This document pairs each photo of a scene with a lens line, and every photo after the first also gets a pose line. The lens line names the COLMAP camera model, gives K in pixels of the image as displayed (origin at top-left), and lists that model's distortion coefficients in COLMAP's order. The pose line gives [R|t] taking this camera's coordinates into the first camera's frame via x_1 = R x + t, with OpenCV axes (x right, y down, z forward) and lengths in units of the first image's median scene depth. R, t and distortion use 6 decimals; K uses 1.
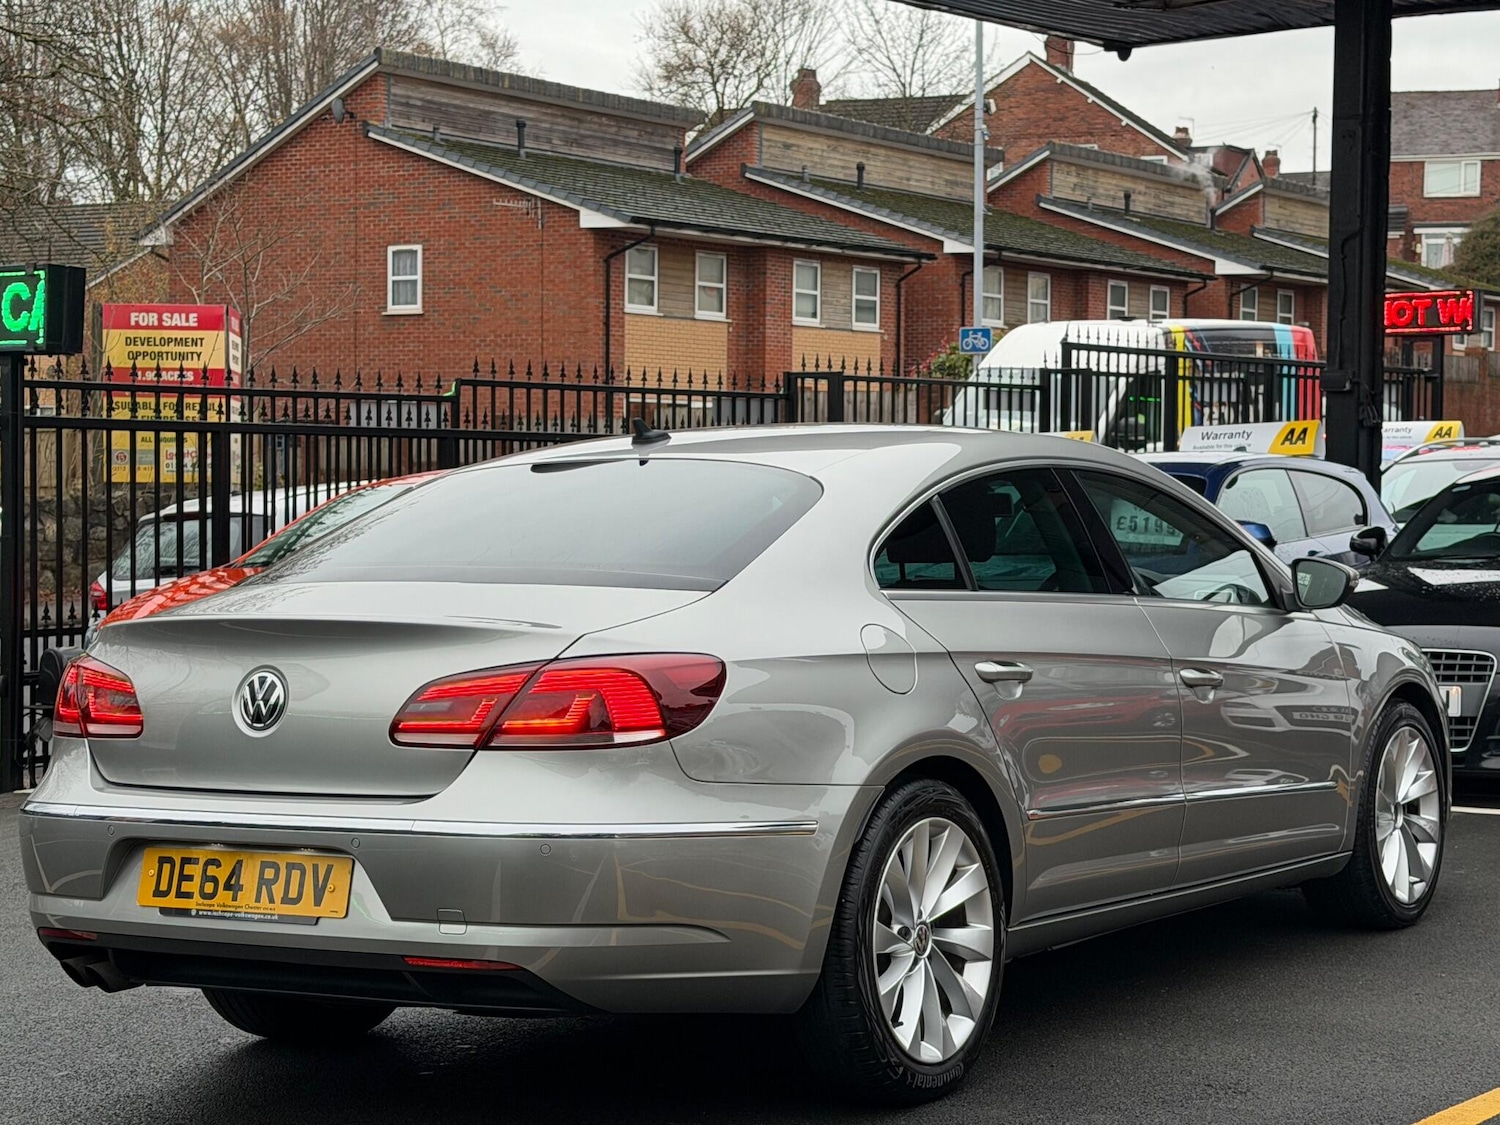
lens RADIAL K [[3295.5, 0, 743.1], [0, 3295.5, 537.4], [0, 0, 1]] dist [0.180245, 0.000000]
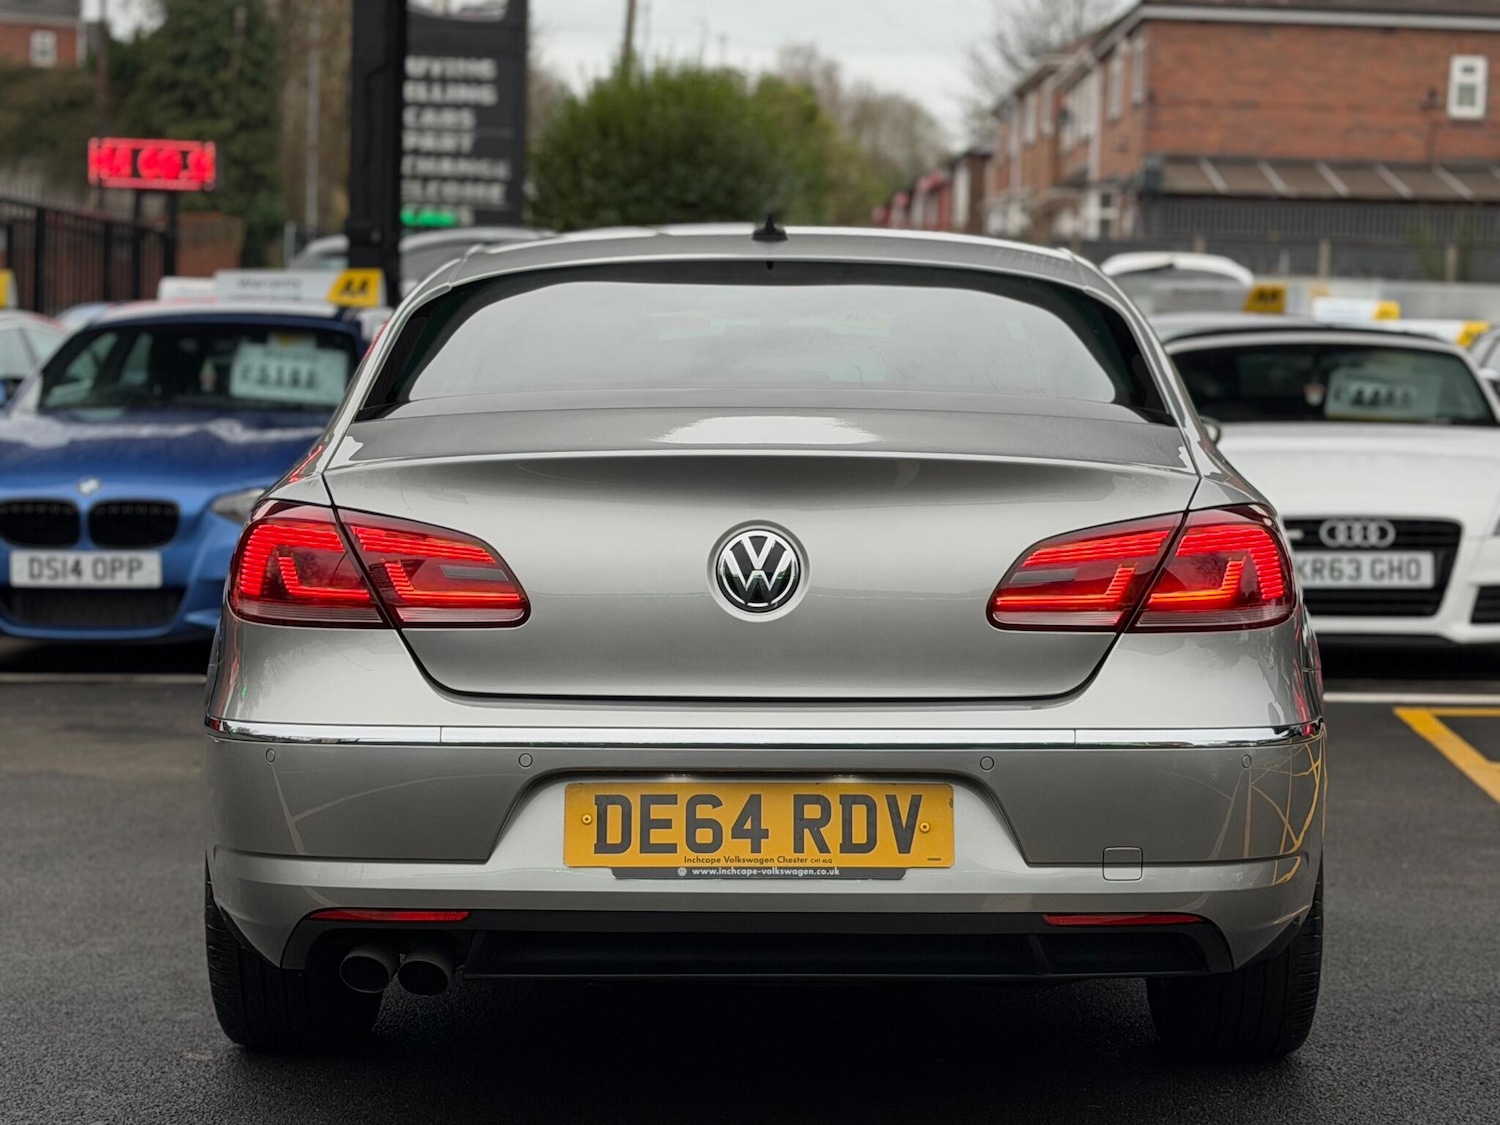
lens RADIAL K [[3295.5, 0, 737.3], [0, 3295.5, 566.7], [0, 0, 1]] dist [0.180245, 0.000000]
pose [[0.849411, -0.012396, 0.527586, -0.525639], [-0.011198, 0.999076, 0.041503, 0.019438], [-0.527612, -0.041160, 0.848488, 0.405873]]
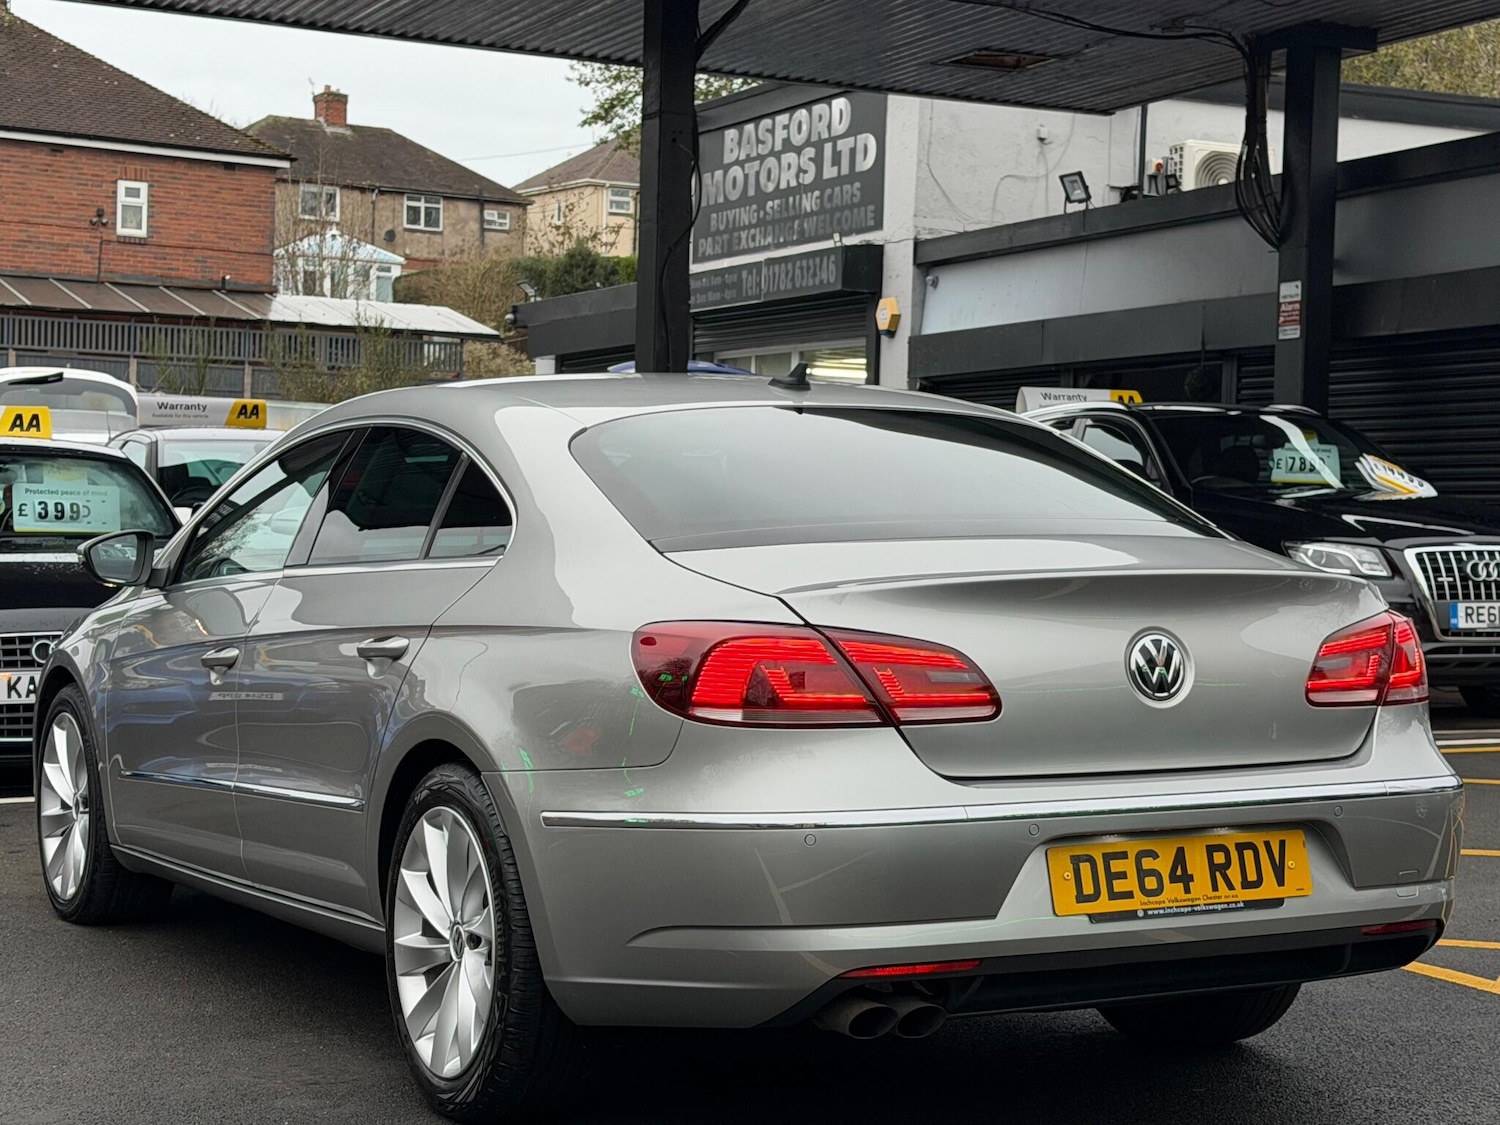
lens RADIAL K [[3295.5, 0, 749.2], [0, 3295.5, 559.8], [0, 0, 1]] dist [0.180245, 0.000000]
pose [[0.466082, -0.009825, 0.884687, -0.979638], [0.004382, 0.999952, 0.008796, 0.012916], [-0.884731, -0.000223, 0.466102, 0.691426]]
